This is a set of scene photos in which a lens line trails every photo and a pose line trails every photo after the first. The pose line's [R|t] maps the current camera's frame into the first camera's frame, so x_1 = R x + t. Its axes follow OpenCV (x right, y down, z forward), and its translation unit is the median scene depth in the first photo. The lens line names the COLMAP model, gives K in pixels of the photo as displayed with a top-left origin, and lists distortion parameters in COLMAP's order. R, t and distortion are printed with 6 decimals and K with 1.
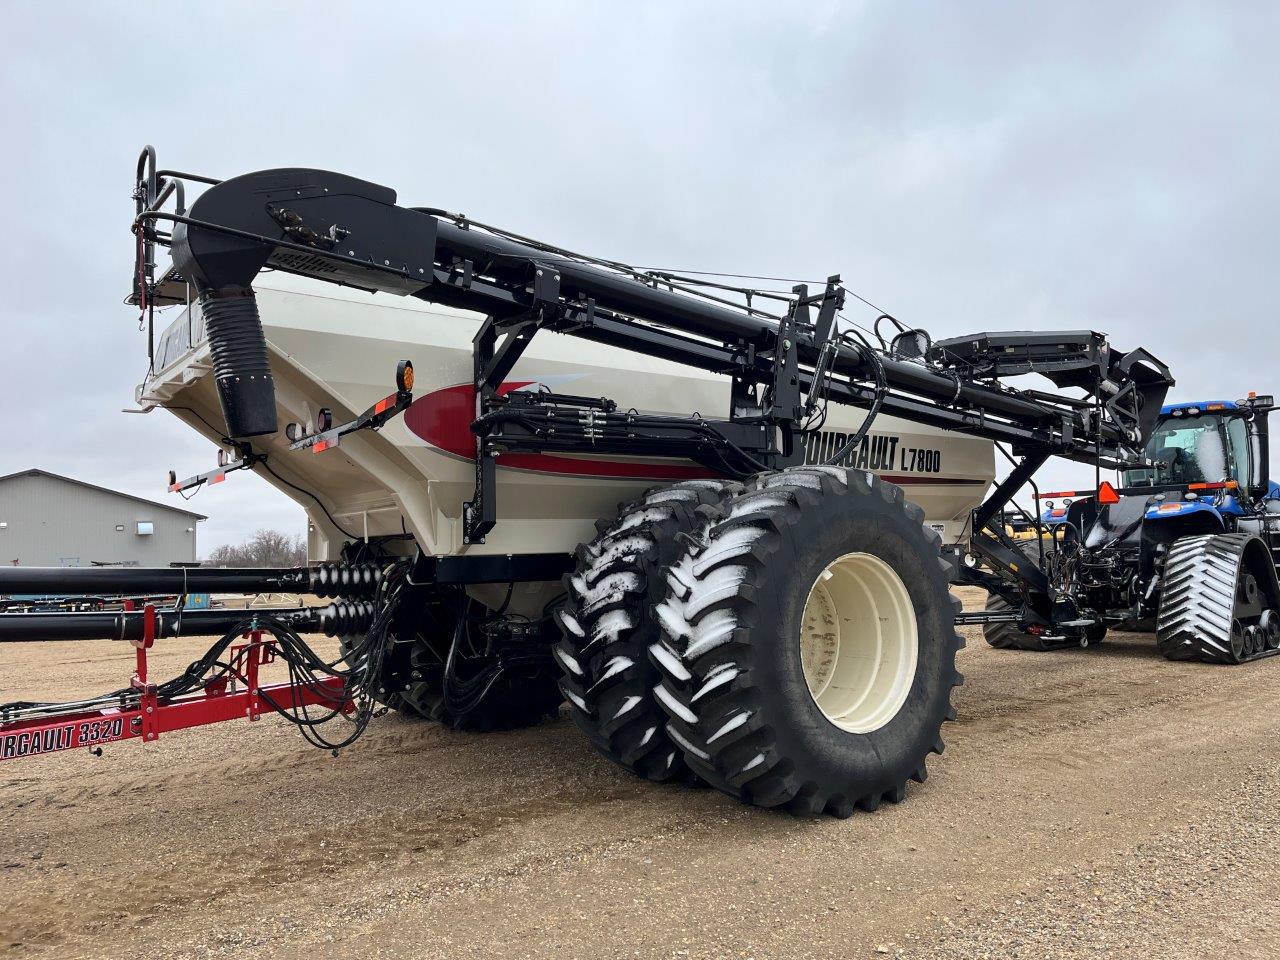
lens RADIAL K [[950.1, 0, 644.0], [0, 950.1, 483.6], [0, 0, 1]] dist [0.068236, -0.082782]
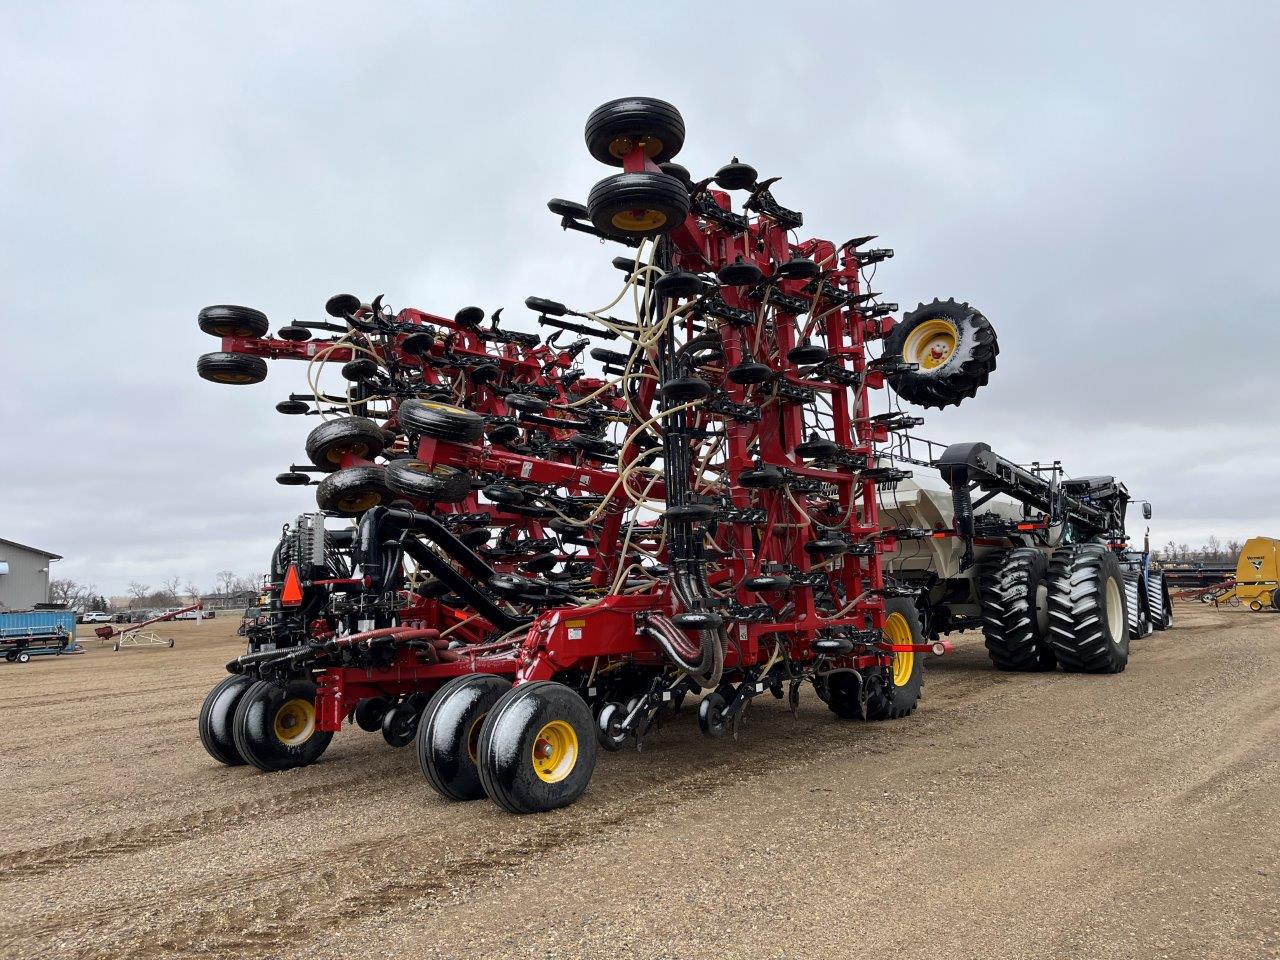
lens RADIAL K [[950.1, 0, 644.0], [0, 950.1, 483.6], [0, 0, 1]] dist [0.068236, -0.082782]
pose [[0.966407, 0.024697, 0.255827, -1.621278], [-0.013852, 0.998931, -0.044107, -0.048387], [-0.256642, 0.039081, 0.965716, -1.193377]]
